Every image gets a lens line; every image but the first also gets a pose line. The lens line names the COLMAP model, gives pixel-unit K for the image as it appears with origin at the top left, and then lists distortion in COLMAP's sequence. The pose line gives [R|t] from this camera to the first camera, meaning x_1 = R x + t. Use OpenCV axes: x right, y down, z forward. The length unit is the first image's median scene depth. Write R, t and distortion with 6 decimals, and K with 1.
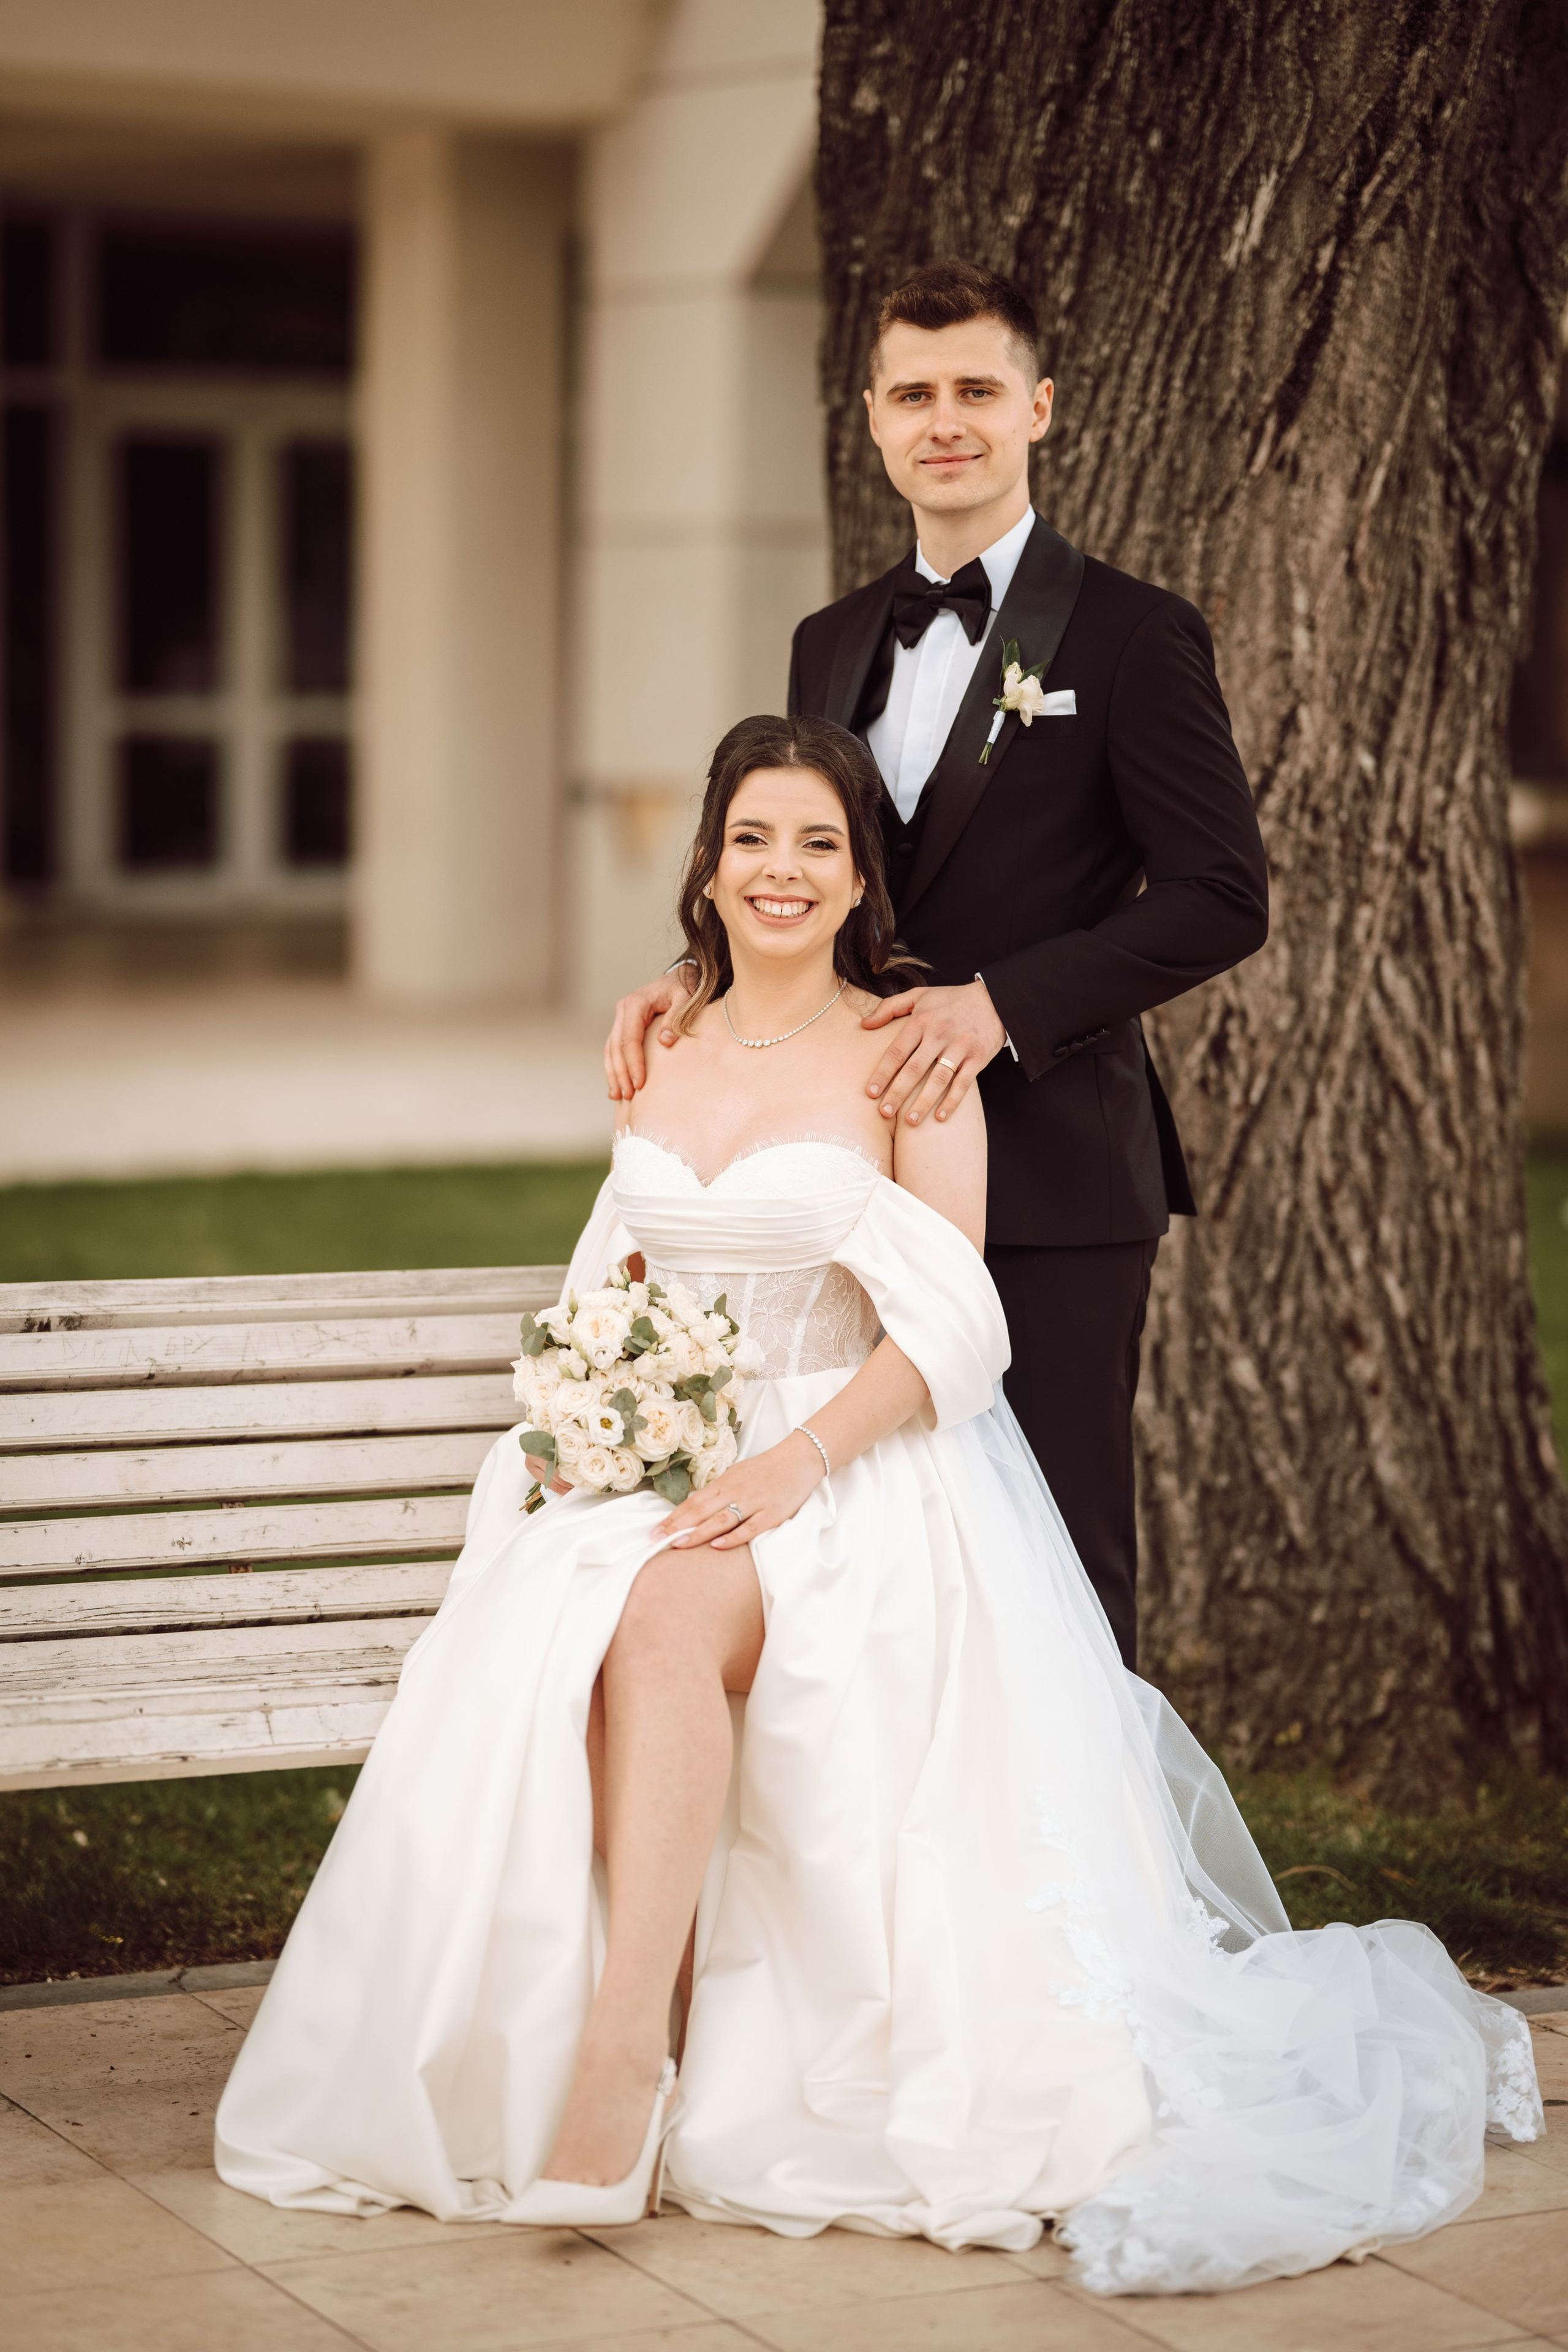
lens RADIAL K [[5787.4, 0, 784.0], [0, 5787.4, 1176.0], [0, 0, 1]] dist [-0.004730, 0.397634]
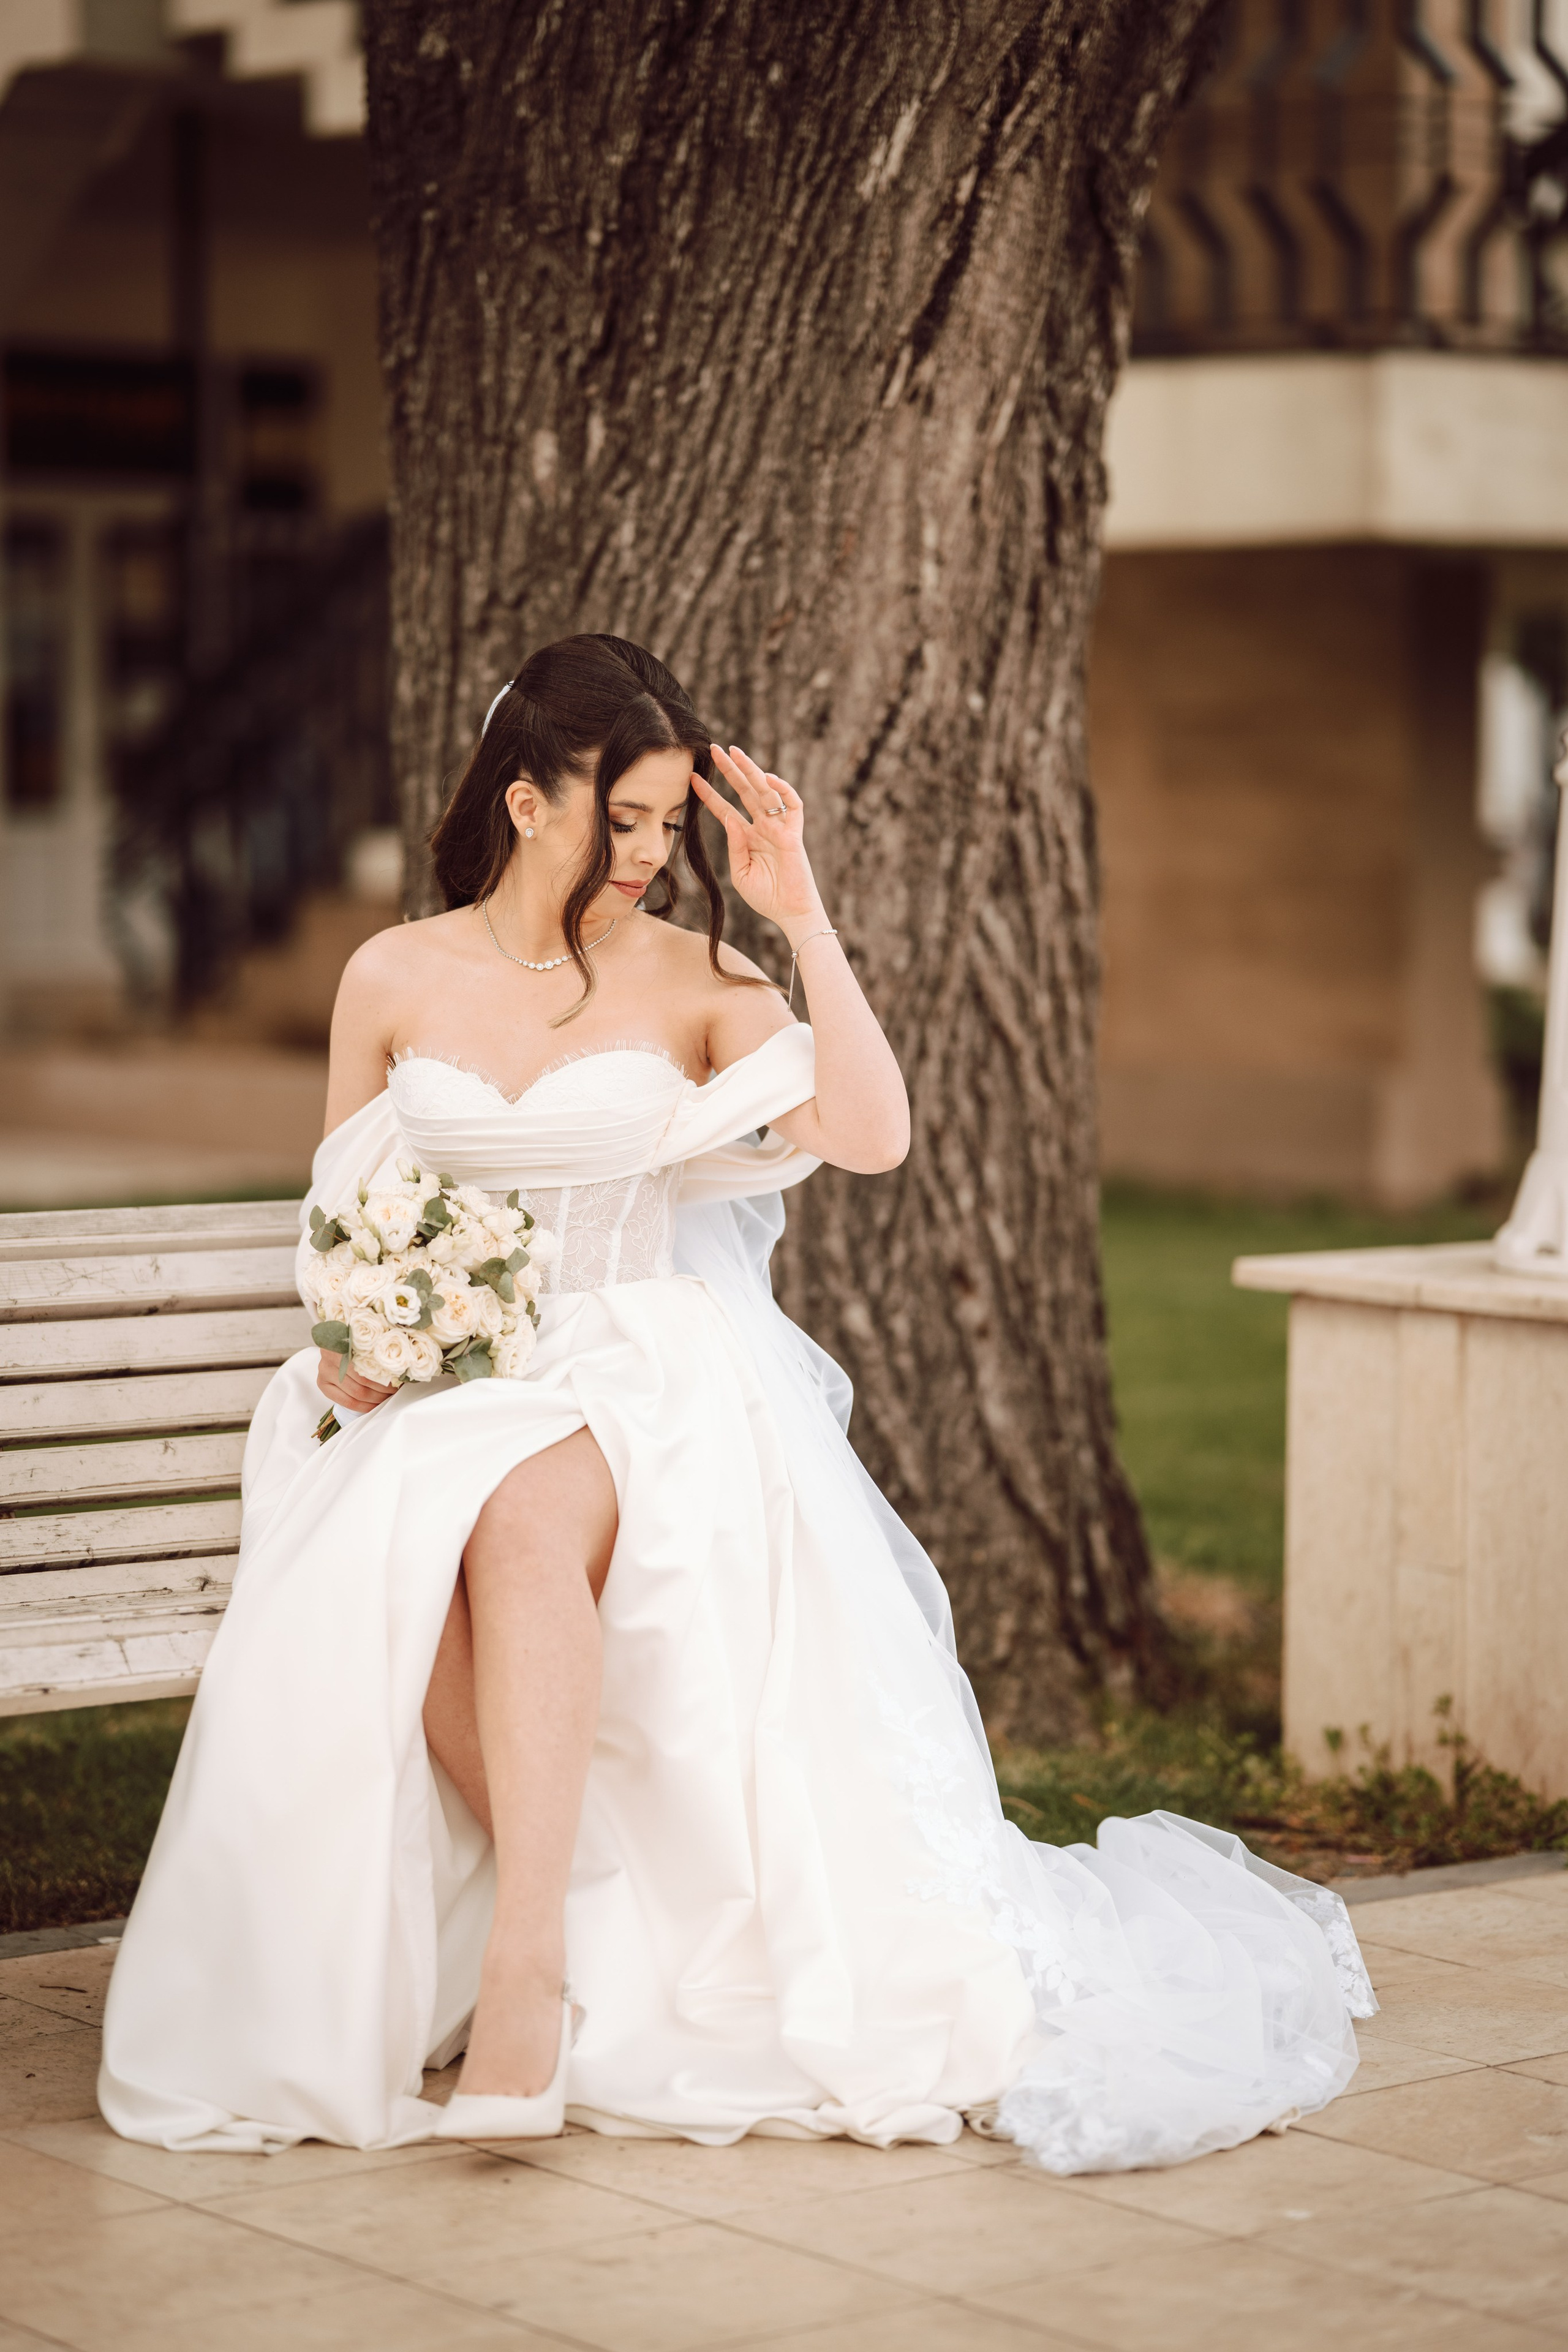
lens RADIAL K [[5787.4, 0, 784.0], [0, 5787.4, 1176.0], [0, 0, 1]] dist [-0.004730, 0.397634]
pose [[0.979564, -0.027740, 0.199212, -0.137583], [0.032778, 0.999220, -0.022039, 0.032476], [-0.198446, 0.028118, 0.979708, 0.028207]]
